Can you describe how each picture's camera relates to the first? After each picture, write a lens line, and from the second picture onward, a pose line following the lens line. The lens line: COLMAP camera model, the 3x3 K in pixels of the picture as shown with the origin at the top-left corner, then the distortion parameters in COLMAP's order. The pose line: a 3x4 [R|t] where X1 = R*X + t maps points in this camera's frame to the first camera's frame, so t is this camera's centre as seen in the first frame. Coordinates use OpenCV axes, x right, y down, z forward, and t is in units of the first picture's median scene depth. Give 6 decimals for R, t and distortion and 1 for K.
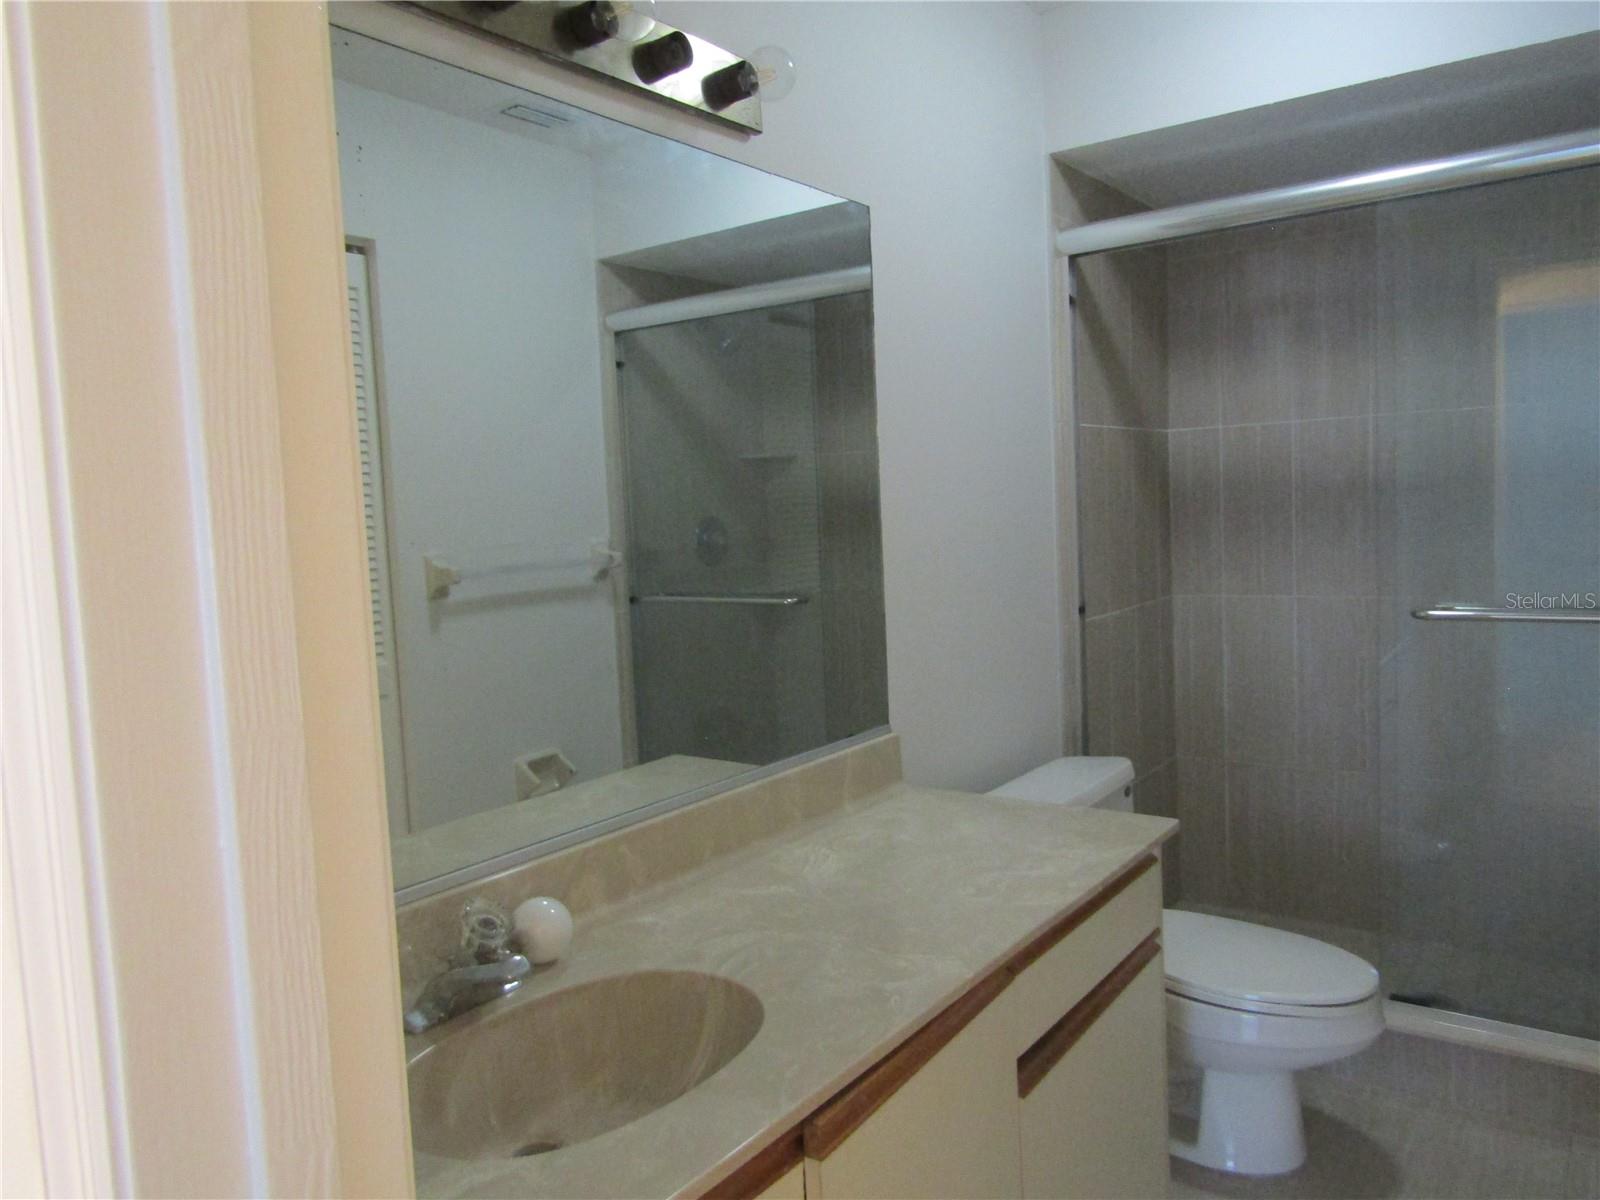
lens RADIAL K [[1145.8, 0, 800.0], [0, 1145.8, 600.0], [0, 0, 1]] dist [-0.000569, 0.001735]
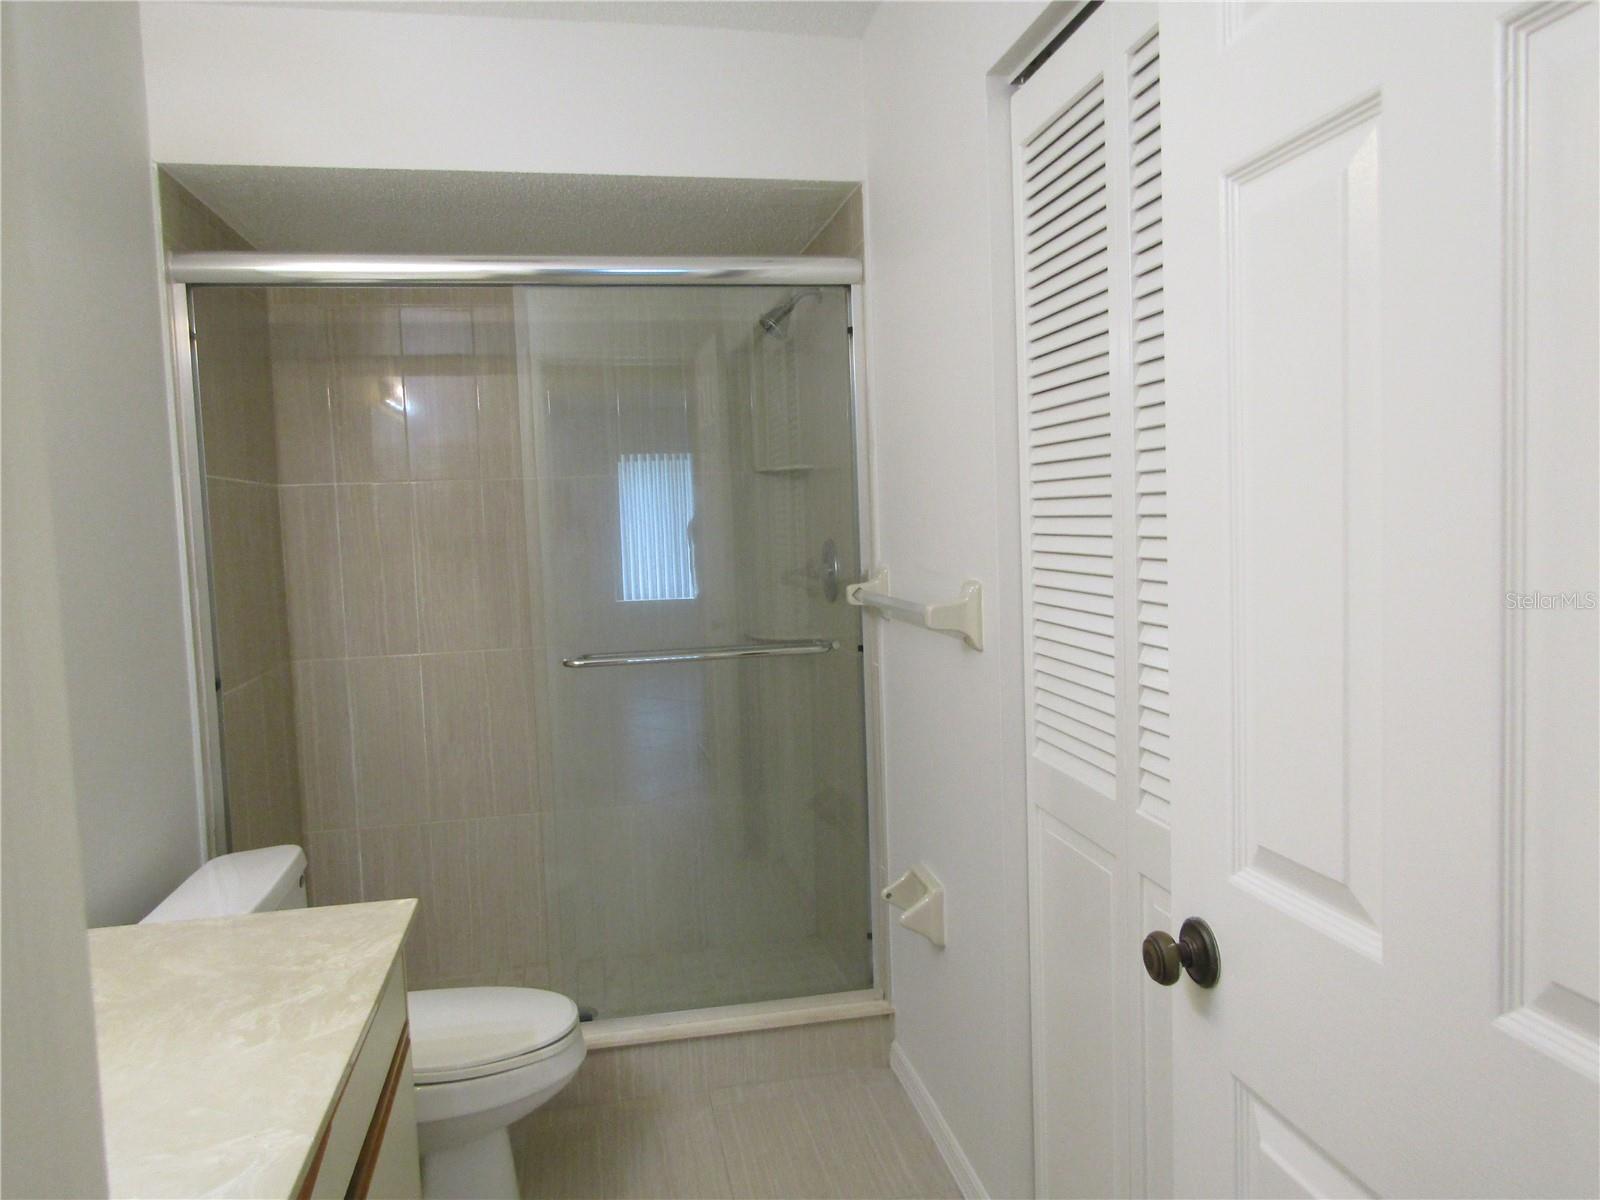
lens RADIAL K [[1145.8, 0, 800.0], [0, 1145.8, 600.0], [0, 0, 1]] dist [-0.000569, 0.001735]
pose [[0.689060, -0.028517, 0.724143, -0.088425], [0.066695, 0.997480, -0.024182, -0.005892], [-0.721629, 0.064959, 0.689226, 0.078764]]
